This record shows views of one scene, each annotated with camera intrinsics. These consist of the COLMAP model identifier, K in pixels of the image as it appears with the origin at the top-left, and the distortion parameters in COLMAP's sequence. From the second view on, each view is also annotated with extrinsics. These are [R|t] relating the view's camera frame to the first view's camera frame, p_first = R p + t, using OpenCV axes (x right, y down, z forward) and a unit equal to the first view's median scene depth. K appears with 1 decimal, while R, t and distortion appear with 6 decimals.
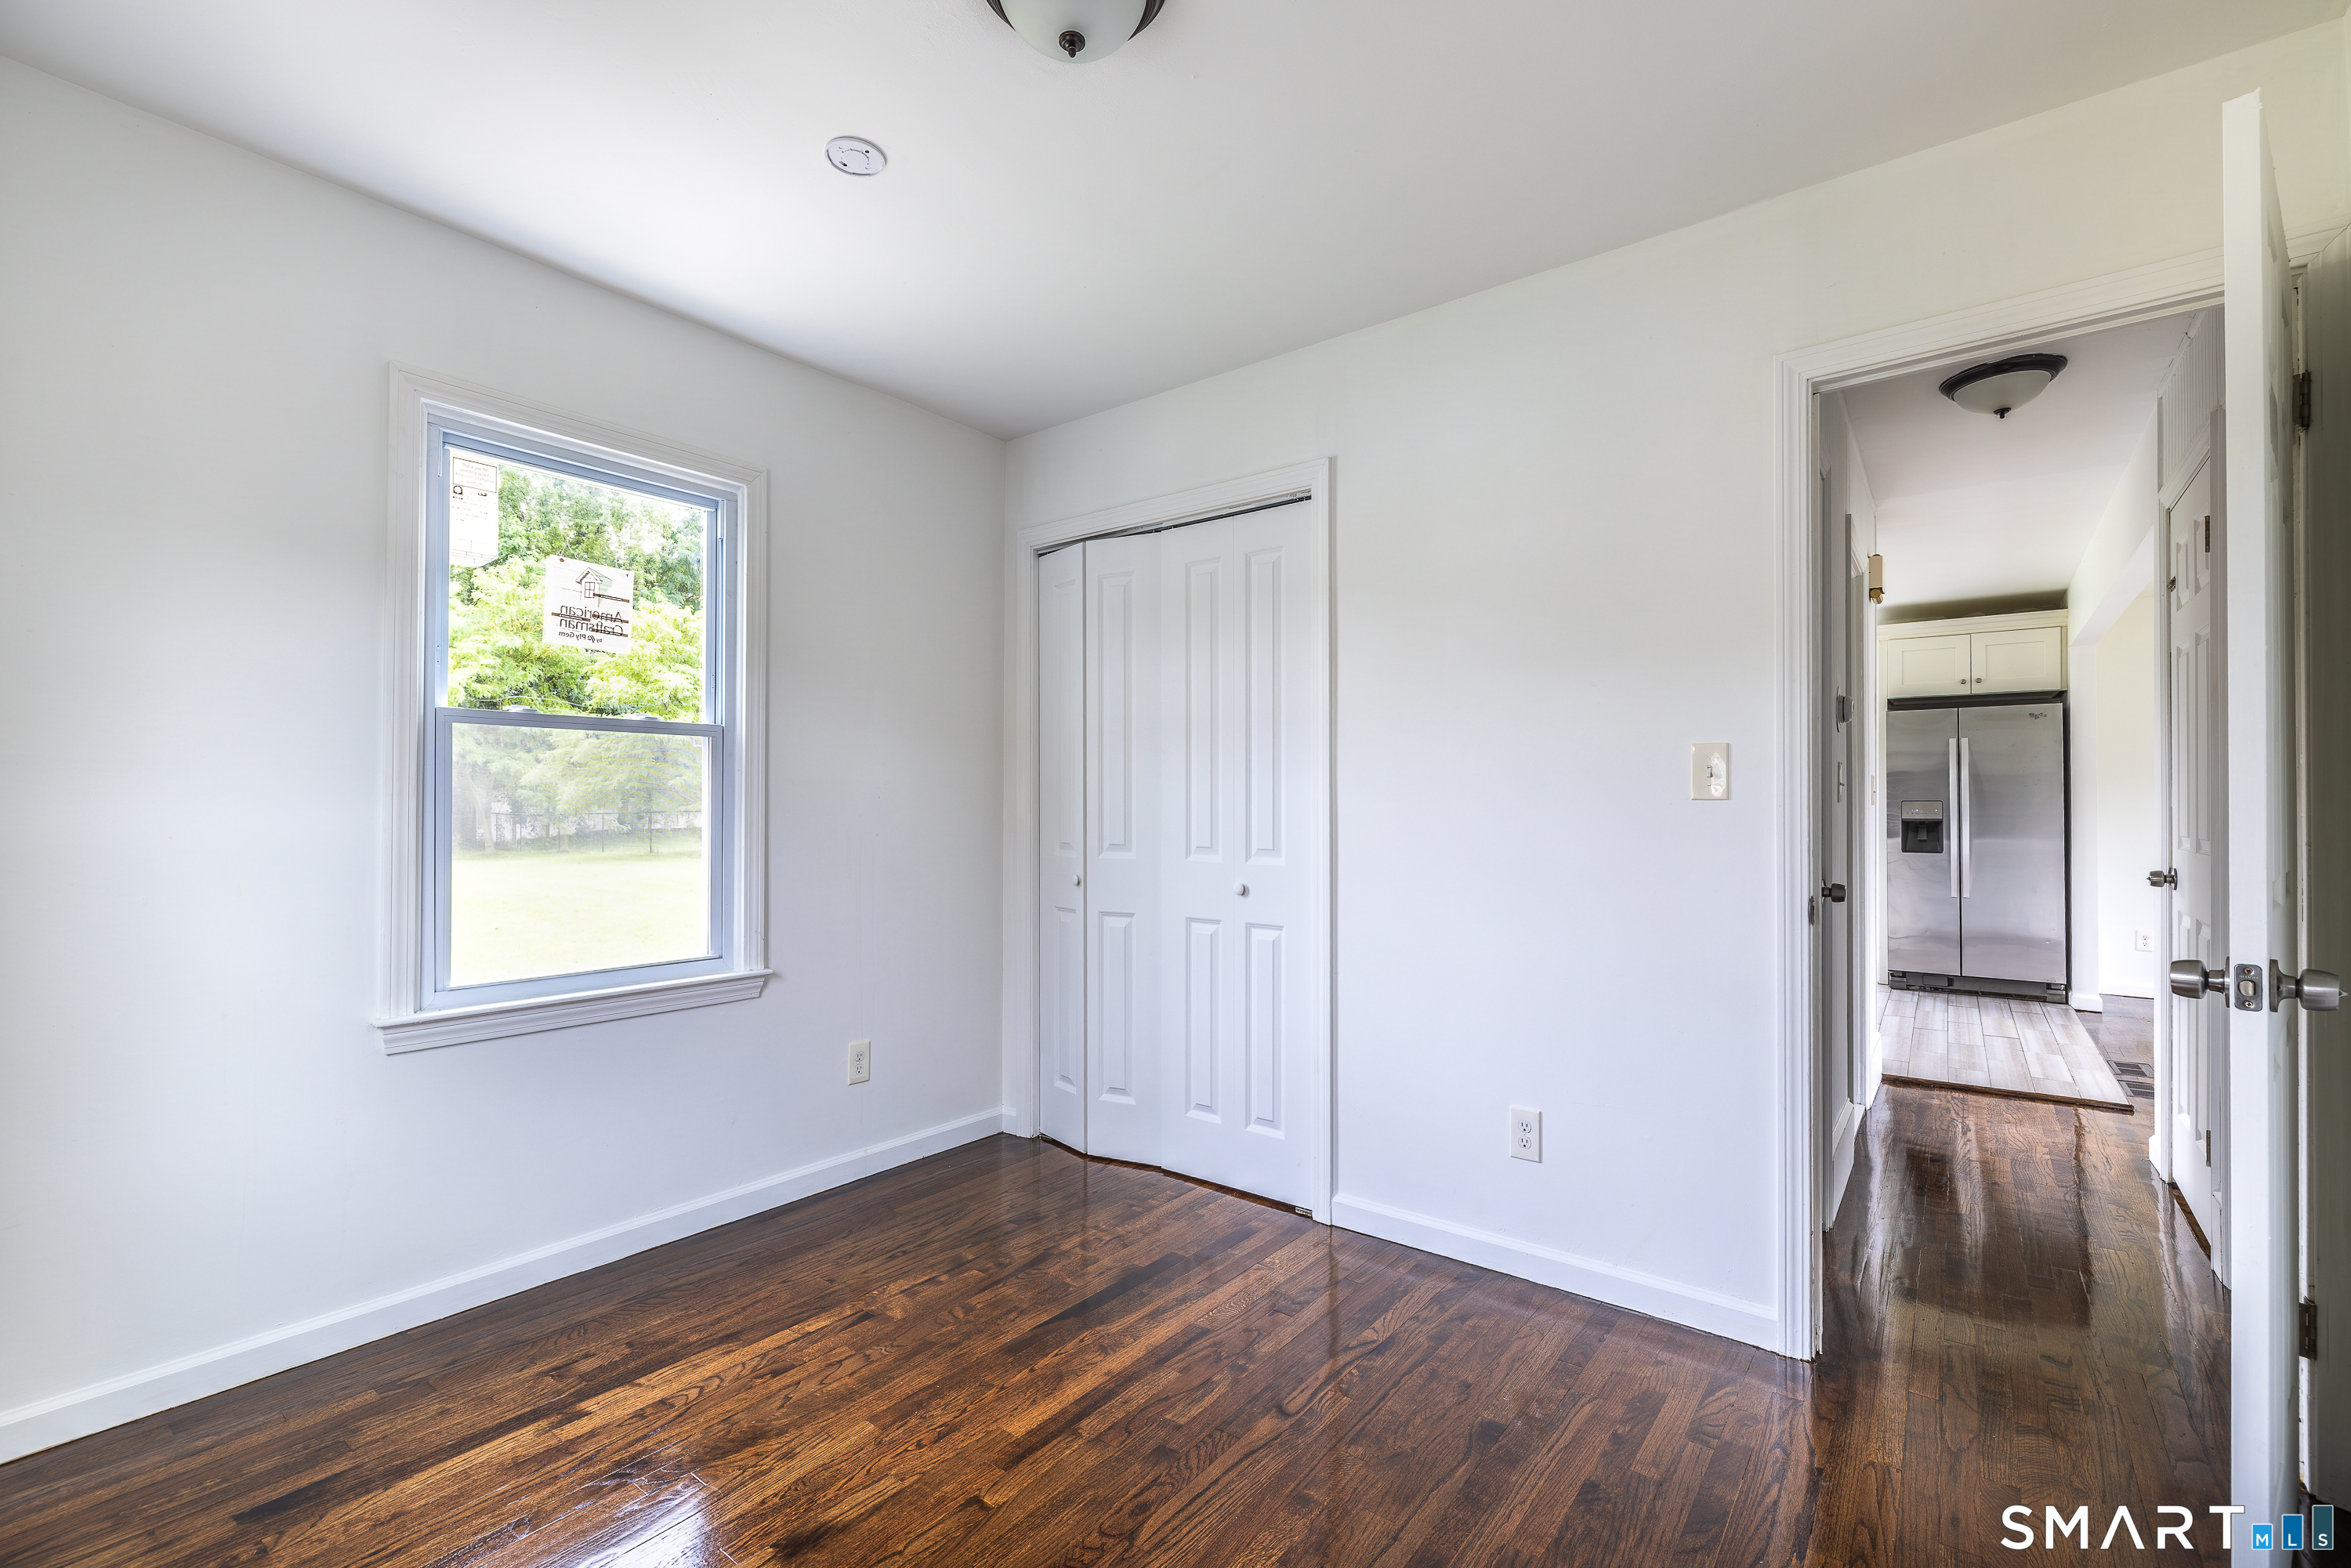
lens RADIAL K [[1035.4, 0, 1207.8], [0, 1035.4, 804.3], [0, 0, 1]] dist [-0.002323, -0.000257]
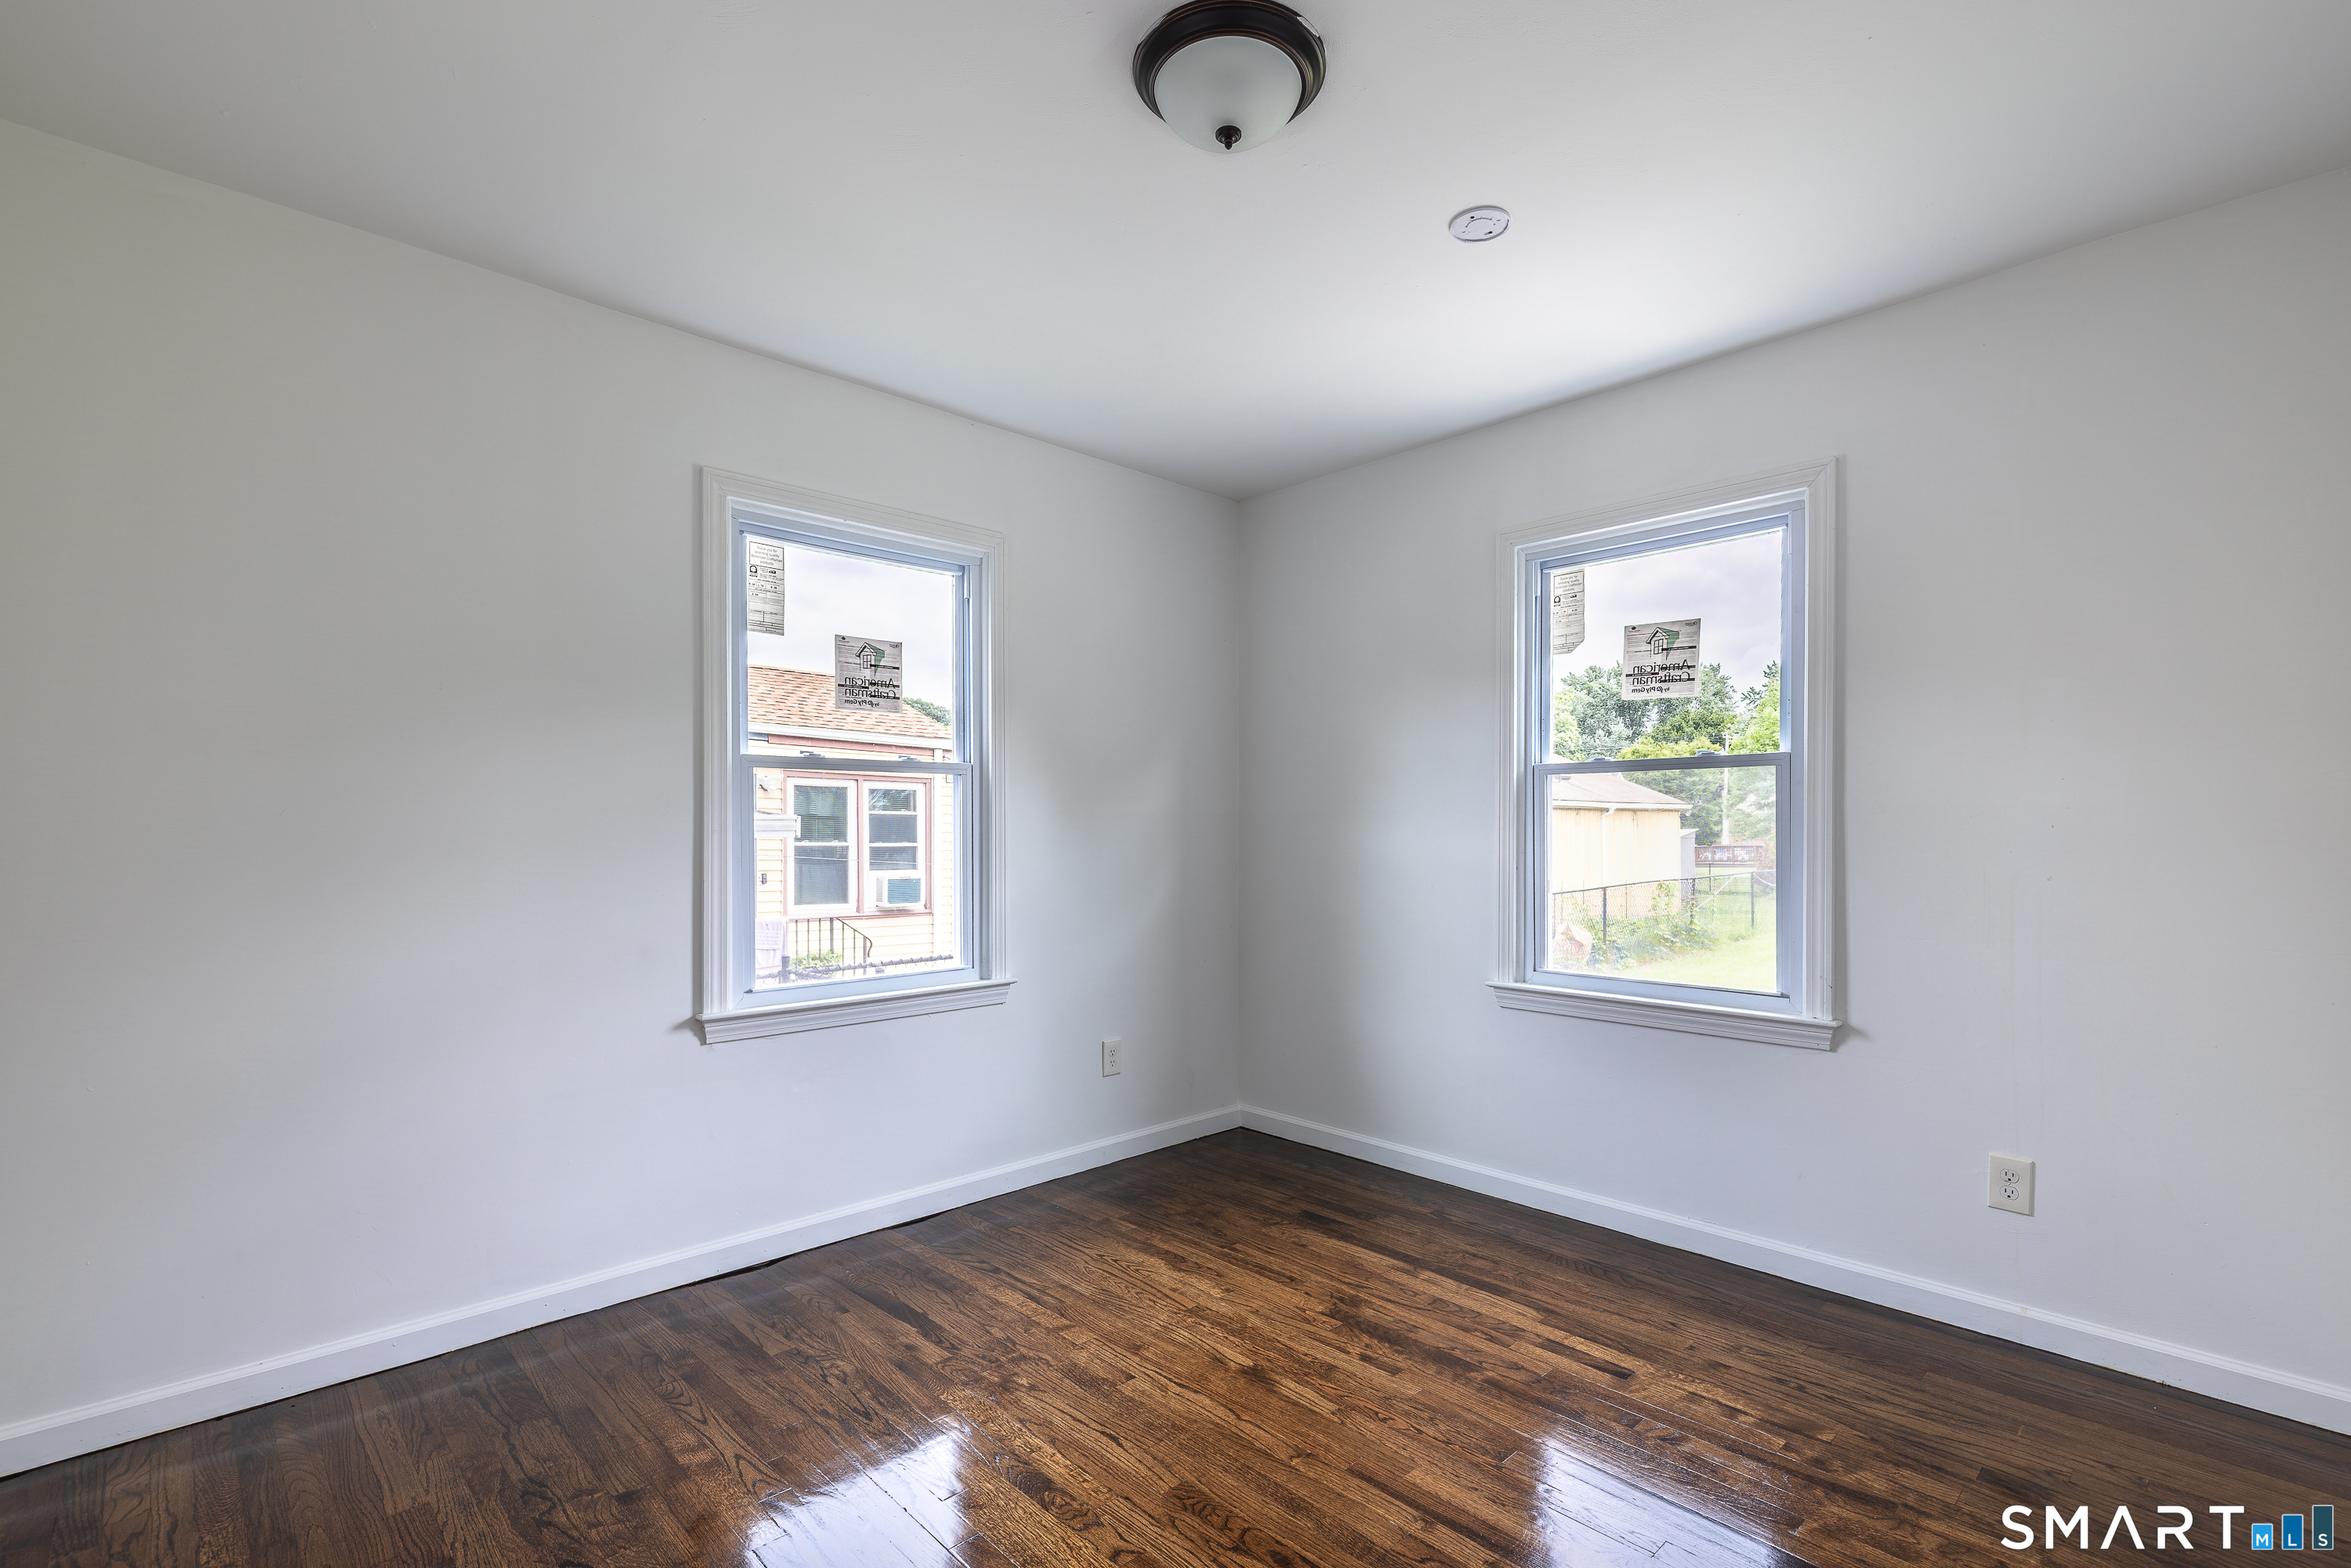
lens RADIAL K [[1026.8, 0, 1265.2], [0, 1026.8, 839.5], [0, 0, 1]] dist [-0.000800, 0.000035]
pose [[-0.115828, 0.010340, -0.993215, 0.651532], [0.002517, 0.999946, 0.010117, -0.009099], [0.993266, -0.001328, -0.115848, 0.795610]]
